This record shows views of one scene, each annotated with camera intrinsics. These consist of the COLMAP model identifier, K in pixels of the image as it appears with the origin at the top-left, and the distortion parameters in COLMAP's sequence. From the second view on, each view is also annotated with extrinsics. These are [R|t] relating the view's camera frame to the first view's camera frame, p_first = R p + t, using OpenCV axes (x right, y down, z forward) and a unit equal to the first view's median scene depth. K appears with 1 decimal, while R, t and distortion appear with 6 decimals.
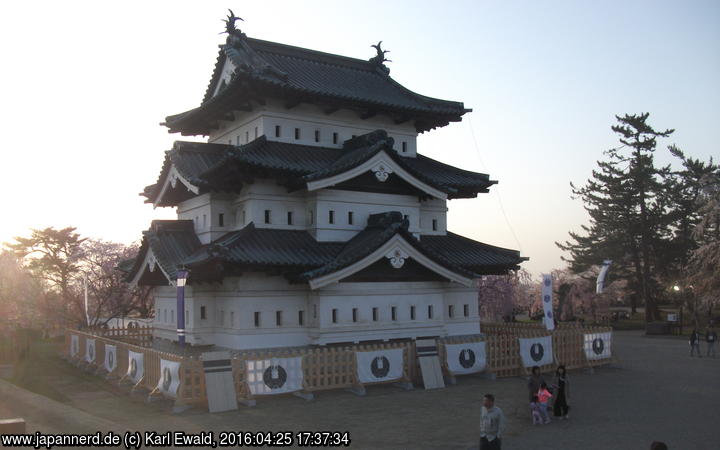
lens RADIAL K [[696.3, 0, 360.0], [0, 696.3, 225.0], [0, 0, 1]] dist [-0.009311, -0.009039]
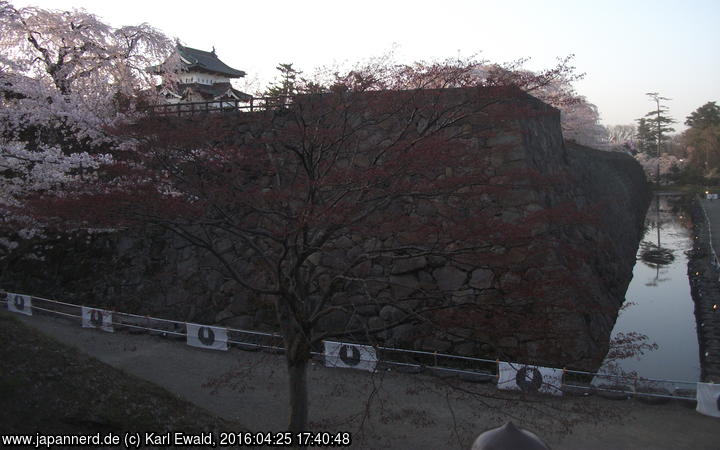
lens RADIAL K [[696.3, 0, 360.0], [0, 696.3, 225.0], [0, 0, 1]] dist [-0.009311, -0.009039]
pose [[0.866947, -0.037274, 0.497005, -0.529290], [-0.043548, 0.987721, 0.150038, 0.008581], [-0.496495, -0.151718, 0.854678, -1.099956]]
